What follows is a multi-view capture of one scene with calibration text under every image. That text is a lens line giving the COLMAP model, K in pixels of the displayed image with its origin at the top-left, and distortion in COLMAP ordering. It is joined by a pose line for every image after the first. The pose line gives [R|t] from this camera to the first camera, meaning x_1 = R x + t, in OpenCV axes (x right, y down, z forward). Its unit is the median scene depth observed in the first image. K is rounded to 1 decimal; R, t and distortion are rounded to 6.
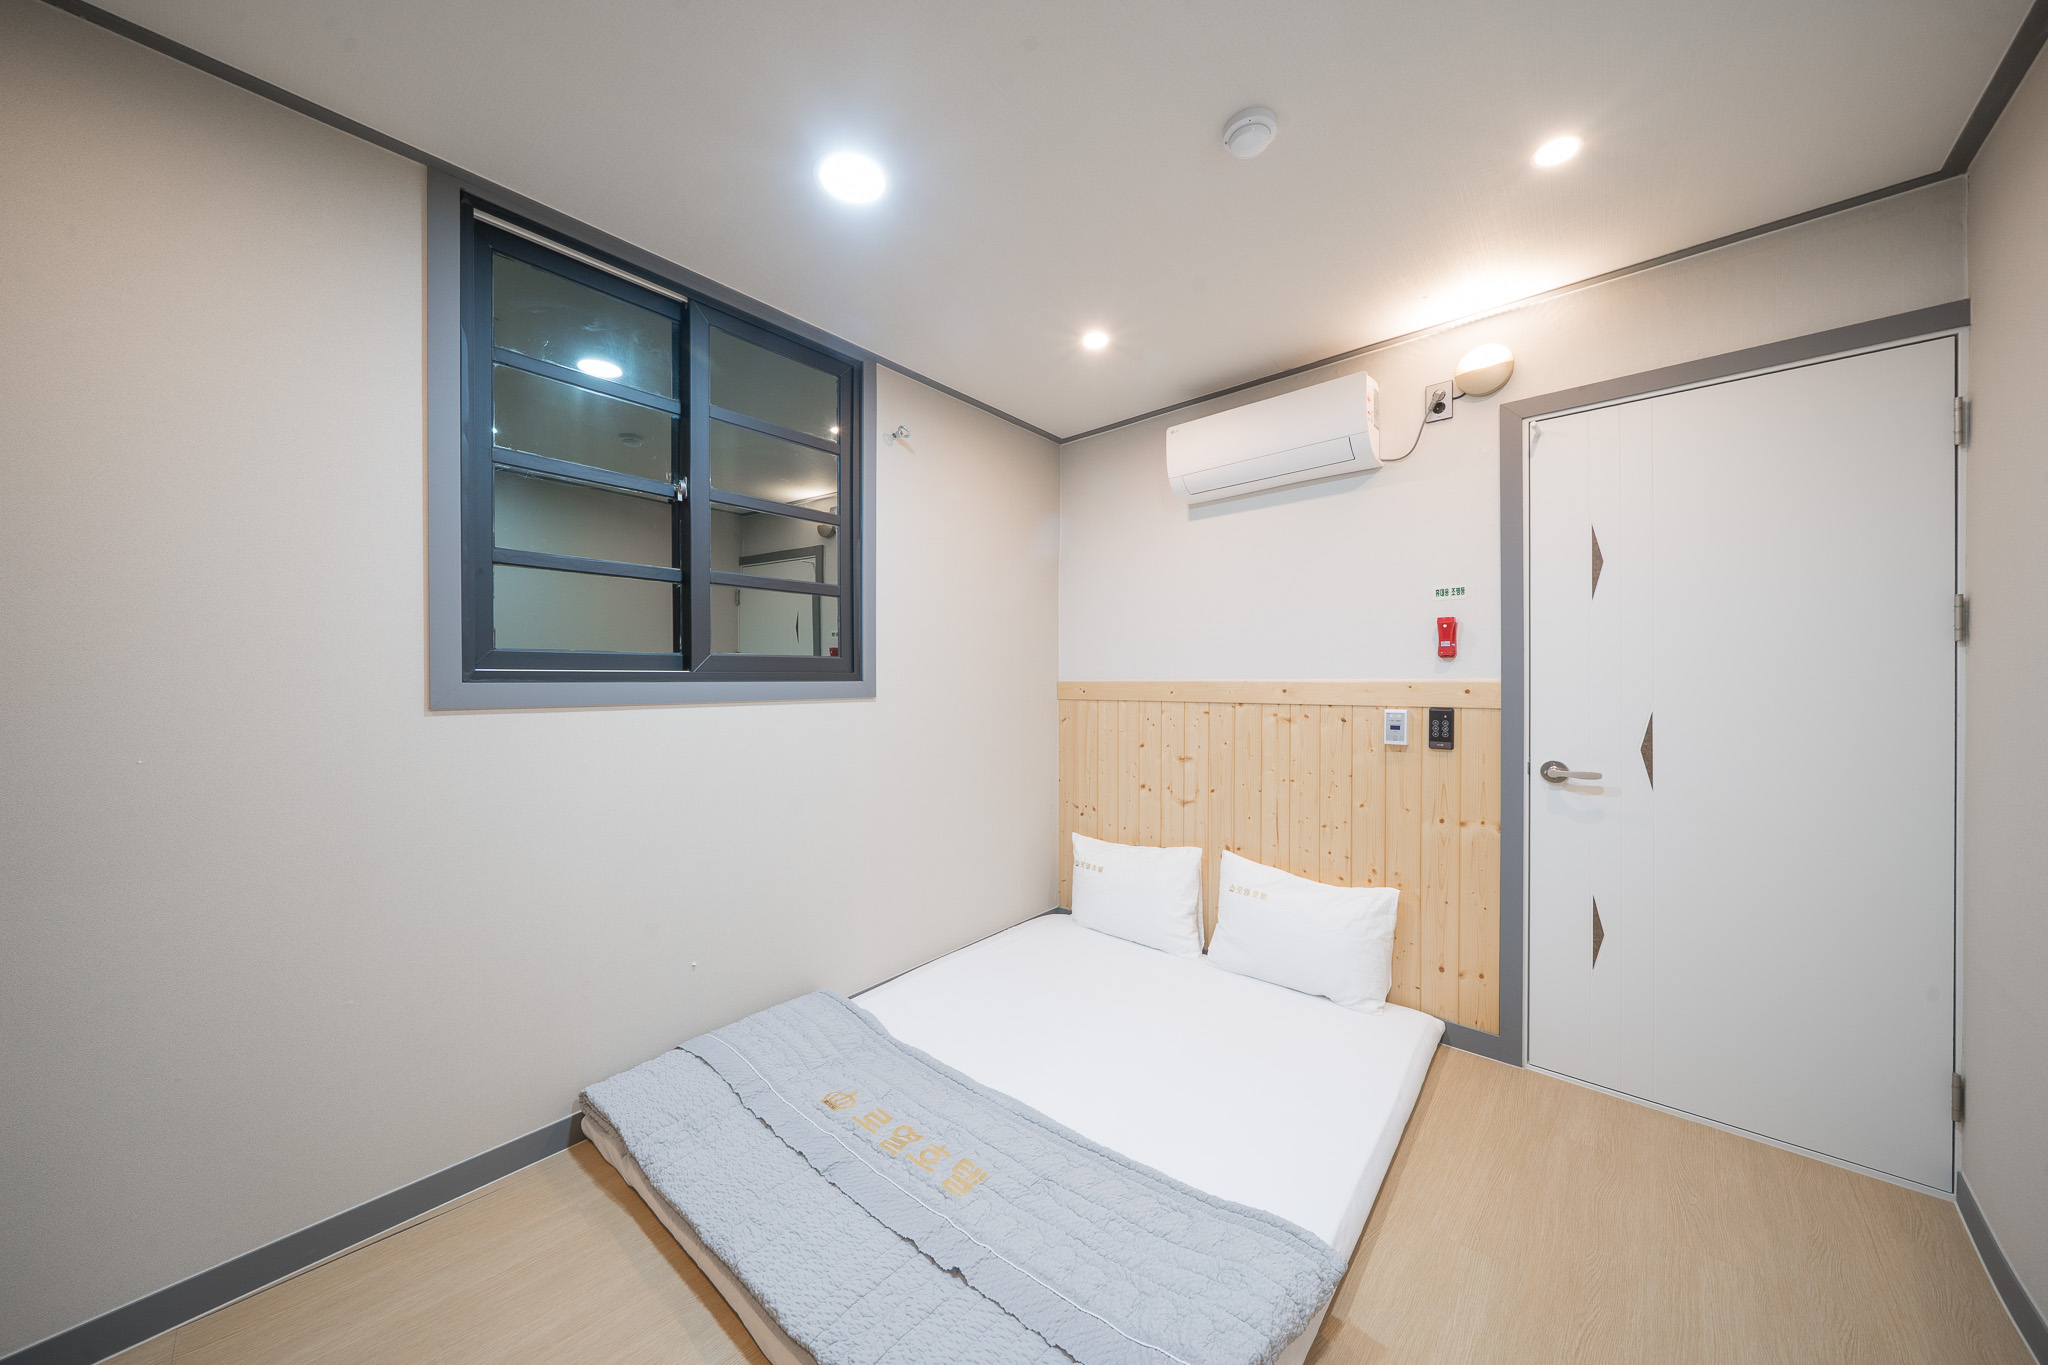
lens RADIAL K [[696.0, 0, 1016.8], [0, 696.0, 685.5], [0, 0, 1]] dist [-0.000190, -0.000042]
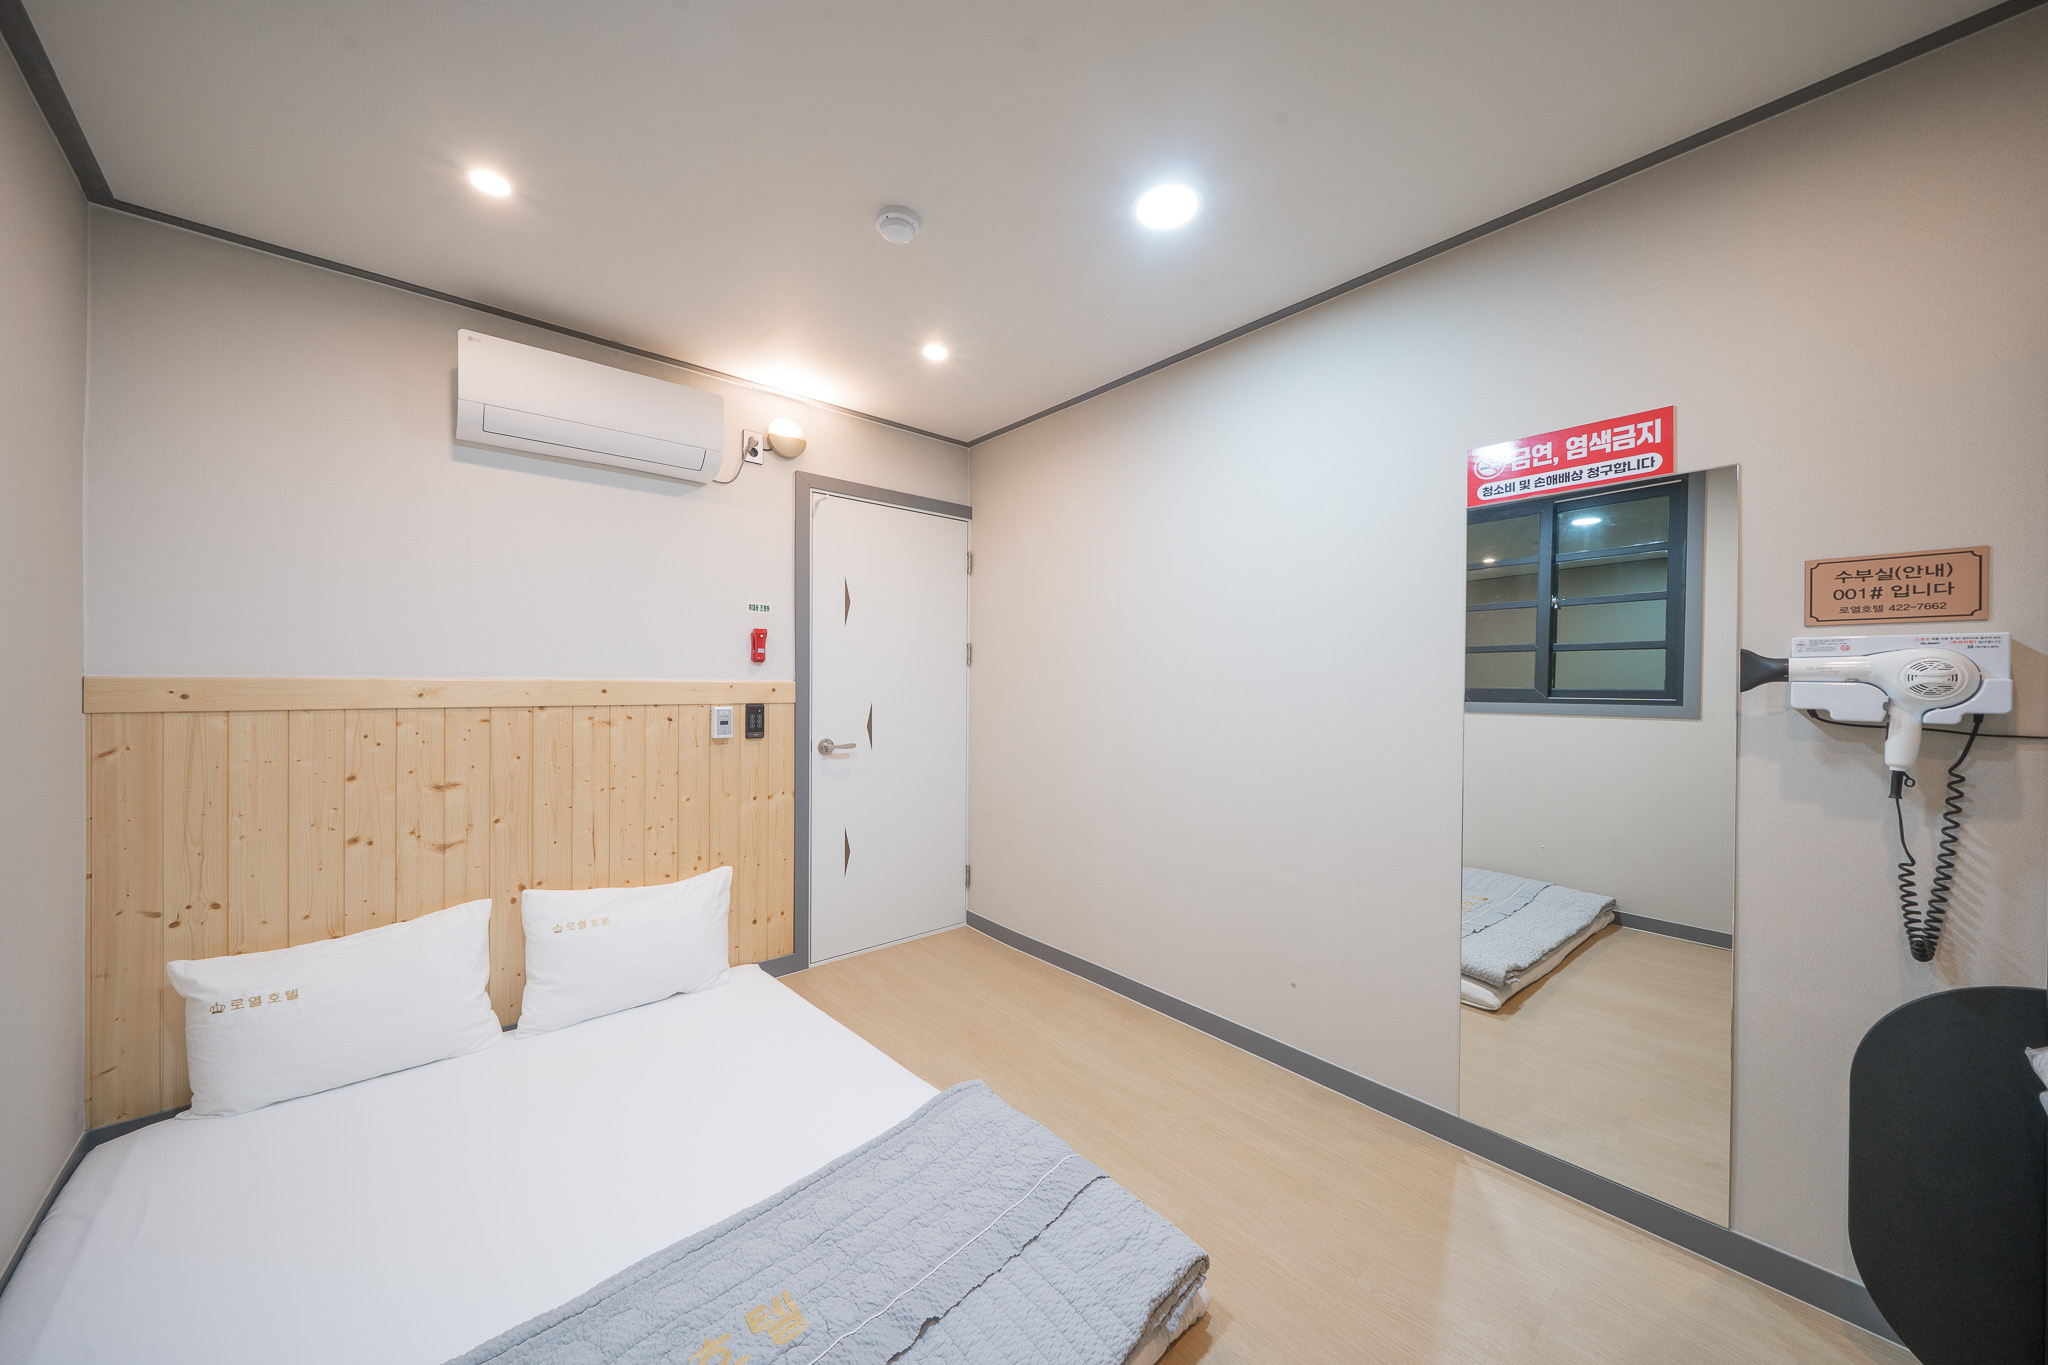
lens RADIAL K [[696.0, 0, 1016.8], [0, 696.0, 685.5], [0, 0, 1]] dist [-0.000190, -0.000042]
pose [[0.113295, -0.002634, 0.993558, -0.509814], [-0.000689, 0.999996, 0.002730, -0.002801], [-0.993561, -0.000994, 0.113292, 0.402093]]
